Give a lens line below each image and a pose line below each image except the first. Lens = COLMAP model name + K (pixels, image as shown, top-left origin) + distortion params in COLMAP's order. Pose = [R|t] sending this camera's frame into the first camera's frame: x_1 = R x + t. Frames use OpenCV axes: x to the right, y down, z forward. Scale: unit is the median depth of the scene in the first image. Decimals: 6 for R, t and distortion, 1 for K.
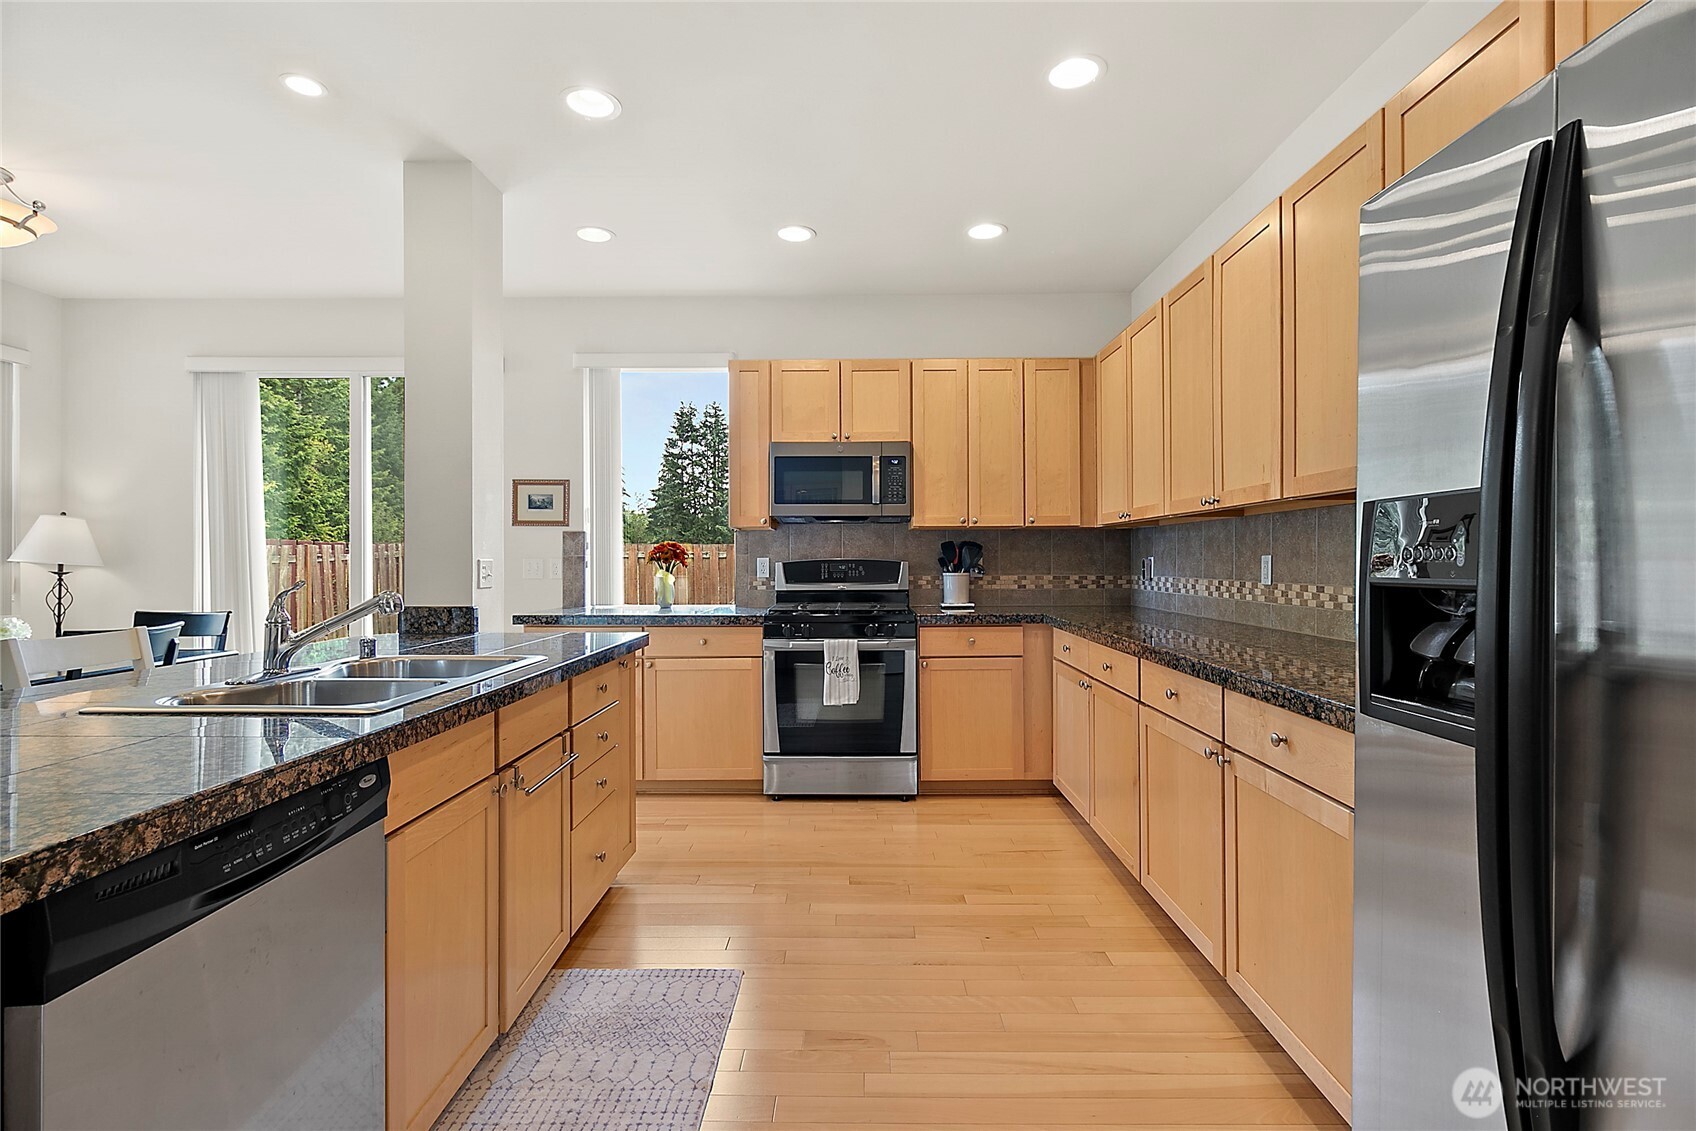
lens RADIAL K [[791.1, 0, 847.8], [0, 791.1, 560.8], [0, 0, 1]] dist [0.003560, -0.000657]
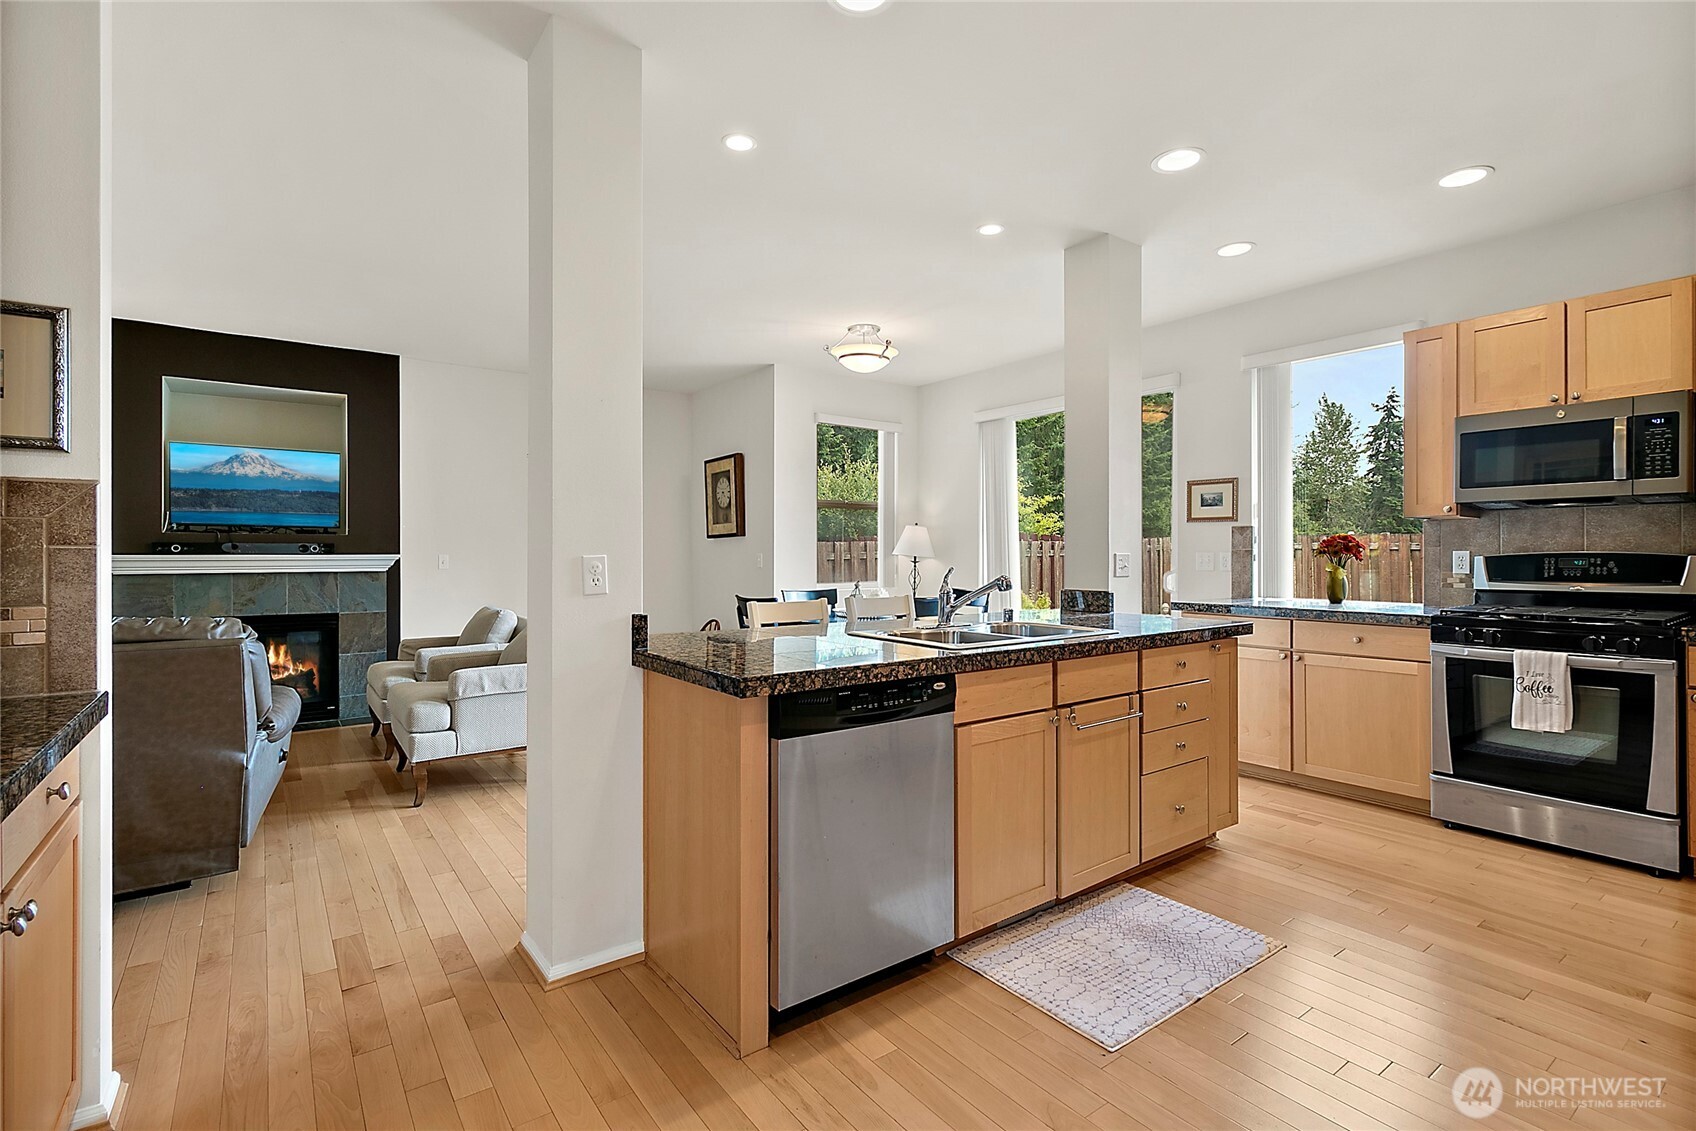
lens RADIAL K [[791.1, 0, 854.6], [0, 791.1, 554.7], [0, 0, 1]] dist [0.003560, -0.000657]
pose [[0.605873, 0.001282, -0.795561, 0.220672], [0.000372, 0.999998, 0.001894, -0.001771], [0.795562, -0.001444, 0.605871, -0.057844]]
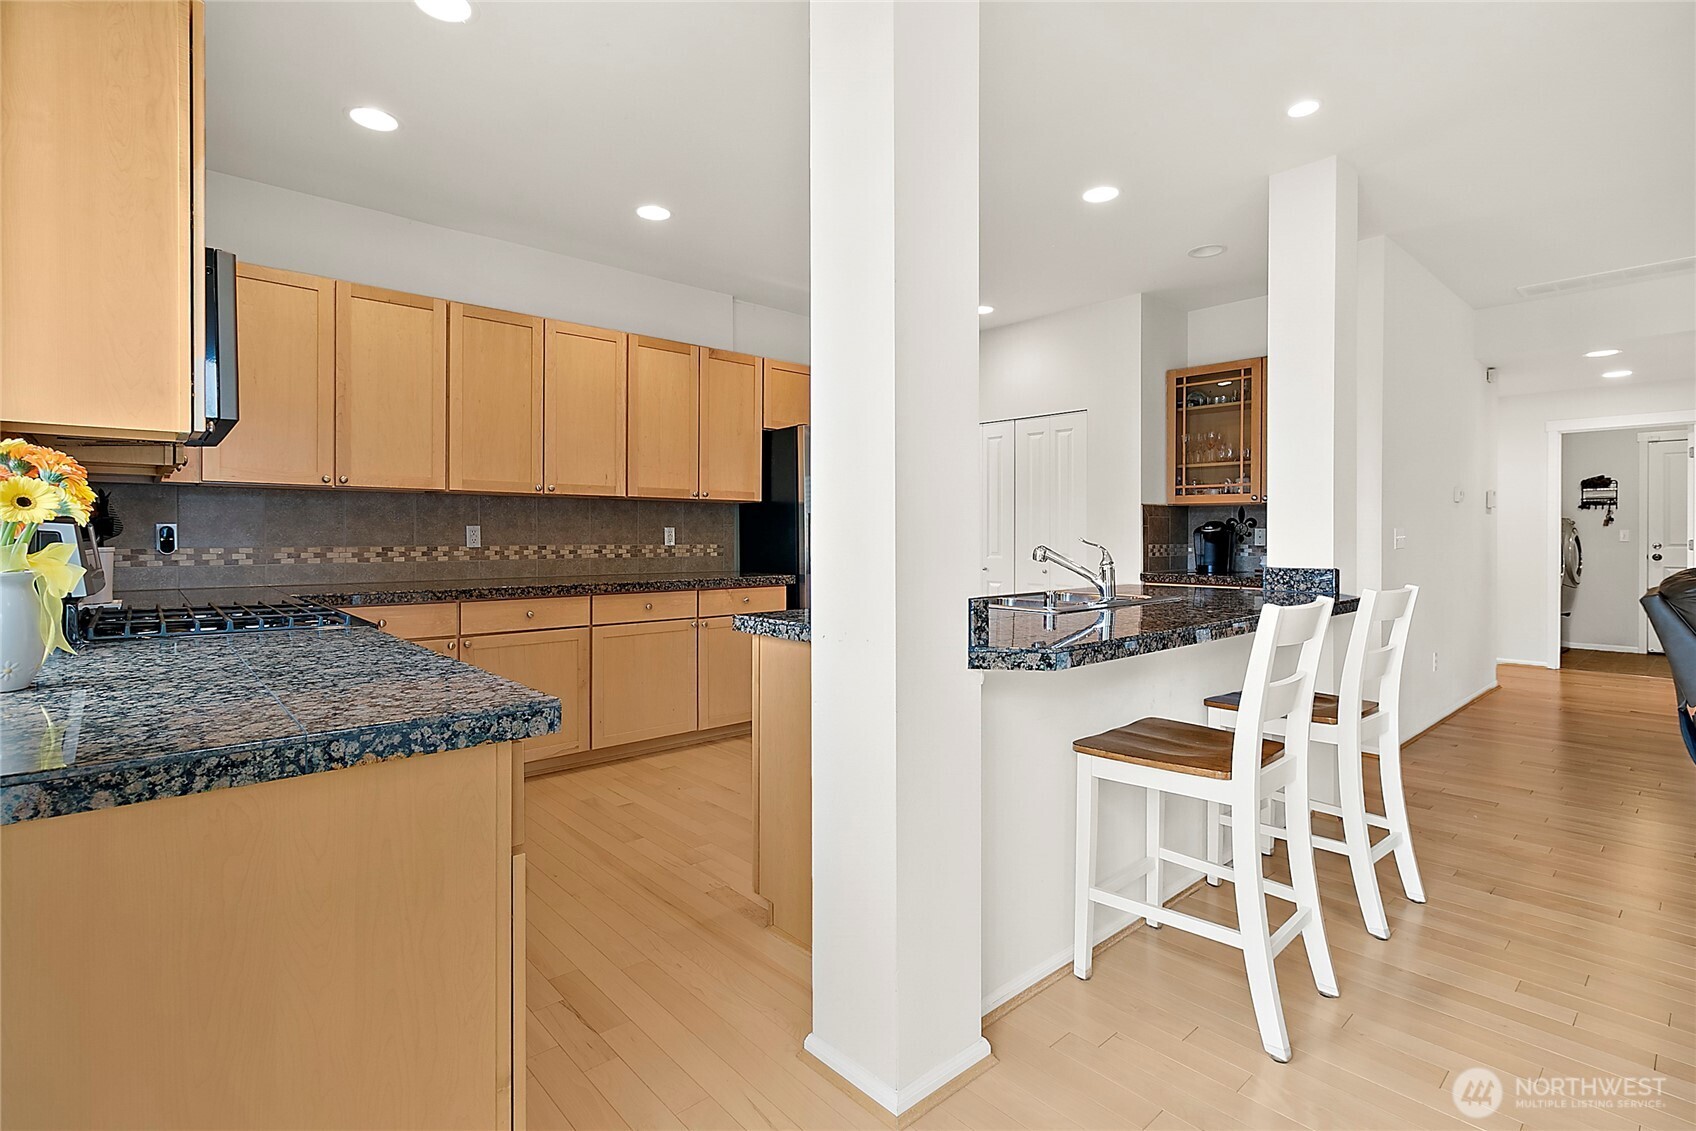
lens RADIAL K [[791.1, 0, 848.1], [0, 791.1, 550.9], [0, 0, 1]] dist [0.003560, -0.000657]
pose [[-0.668322, -0.011294, 0.743787, -0.740986], [0.001505, 0.999862, 0.016535, 0.012289], [-0.743871, 0.012170, -0.668213, 1.168664]]
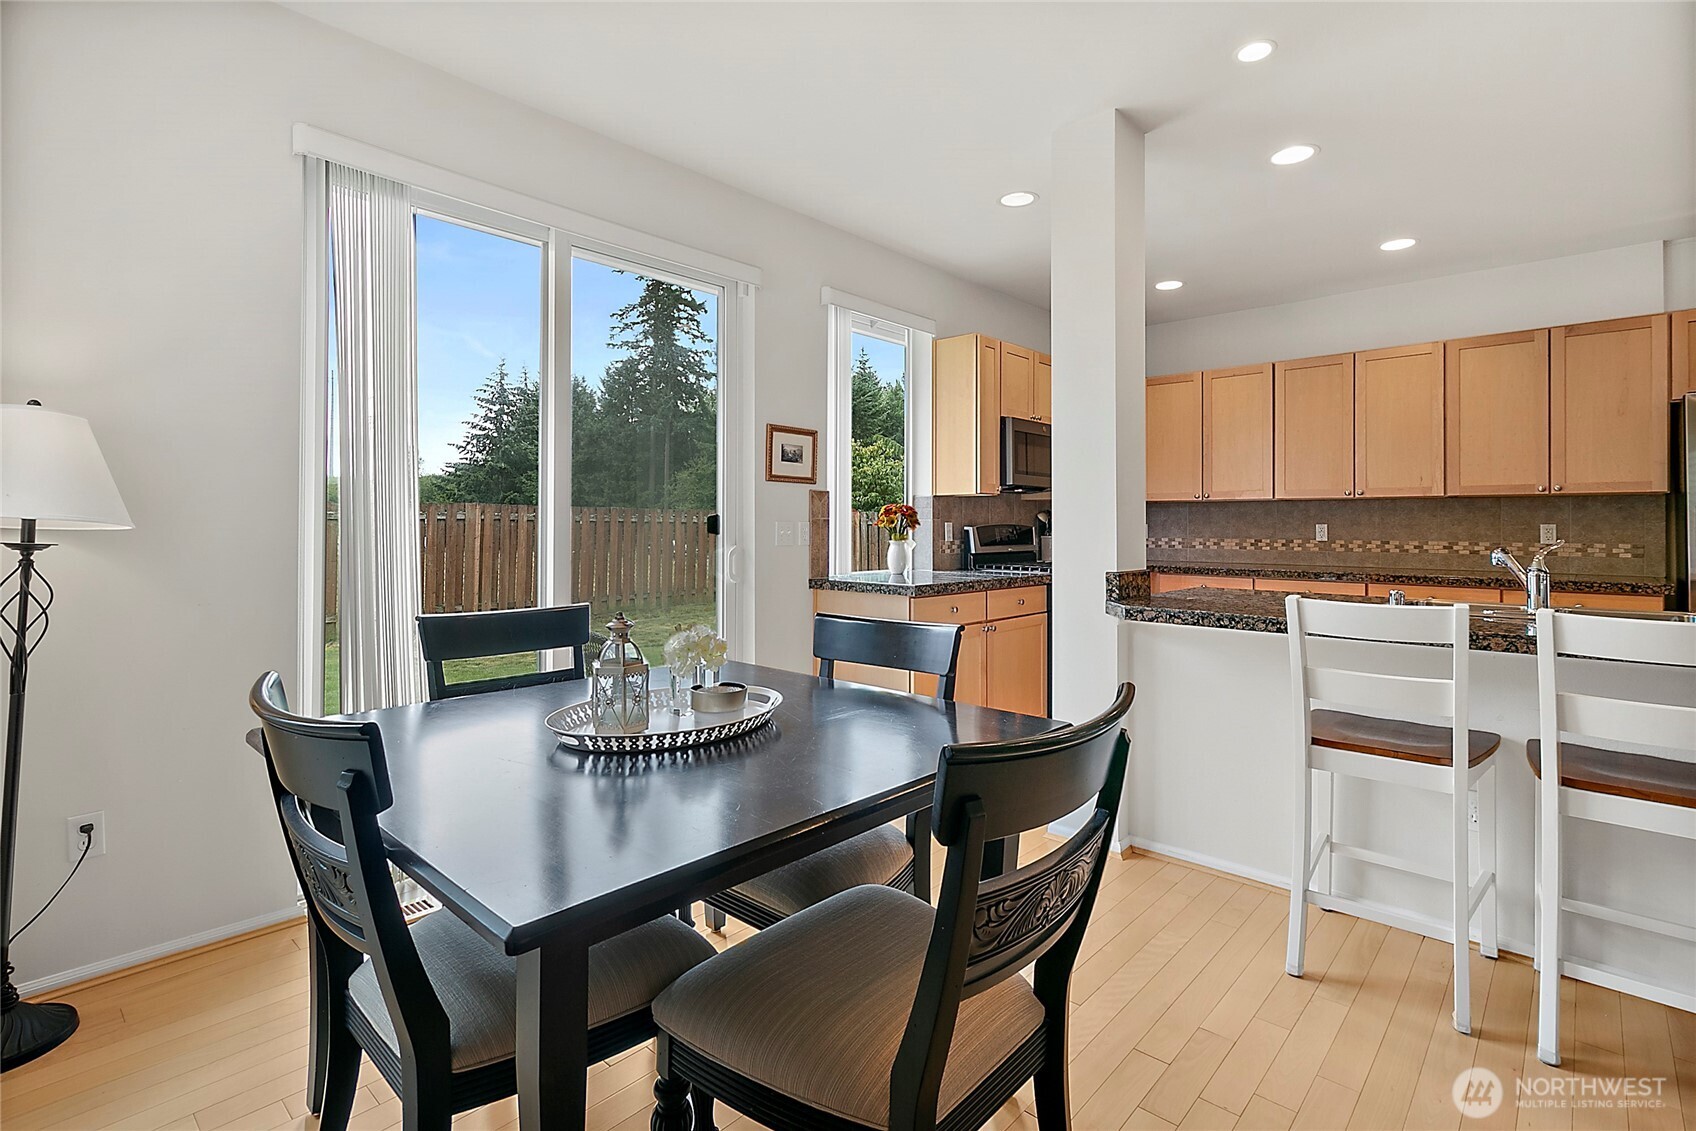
lens RADIAL K [[791.1, 0, 844.6], [0, 791.1, 523.5], [0, 0, 1]] dist [0.003560, -0.000657]
pose [[0.682529, 0.006395, 0.730830, -1.194539], [-0.004739, 0.999979, -0.004324, 0.003789], [-0.730843, -0.000512, 0.682545, 0.473162]]
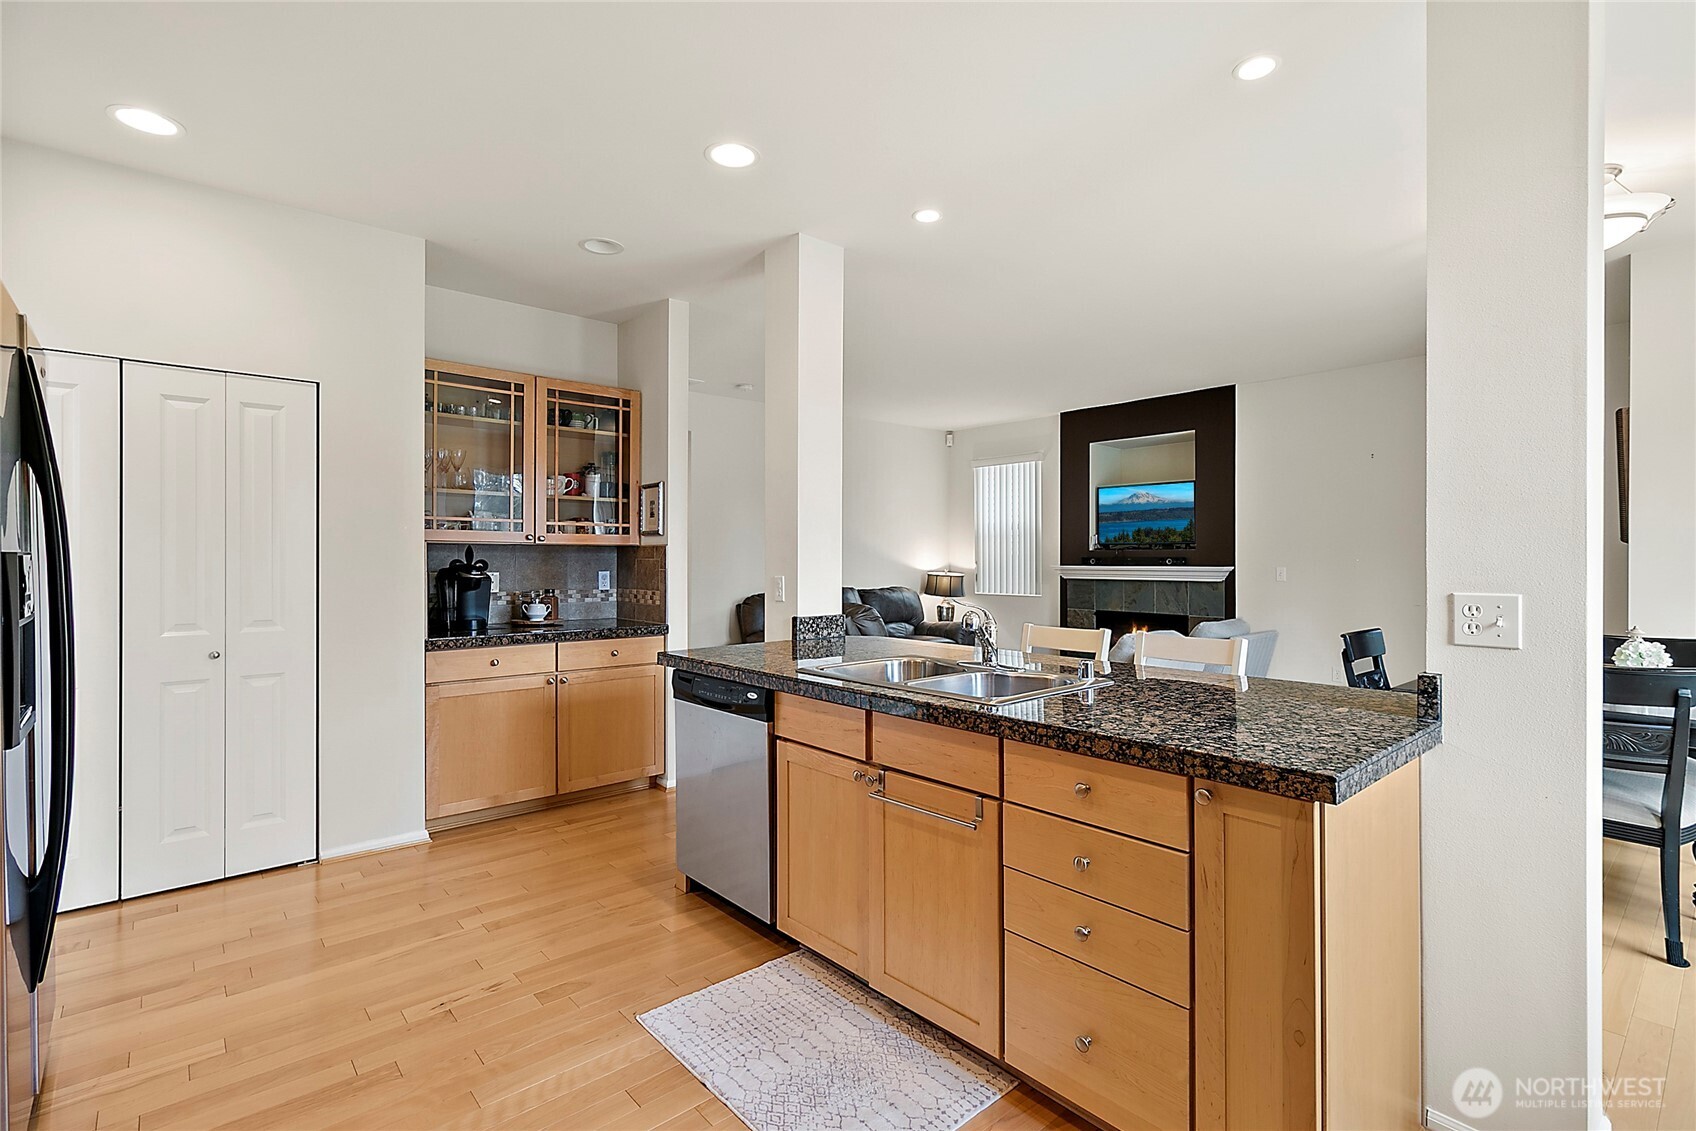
lens RADIAL K [[791.1, 0, 849.4], [0, 791.1, 557.6], [0, 0, 1]] dist [0.003560, -0.000657]
pose [[-0.745651, 0.002677, -0.666331, 0.189003], [0.003260, 0.999995, 0.000369, -0.023046], [0.666329, -0.001897, -0.745656, 0.931206]]
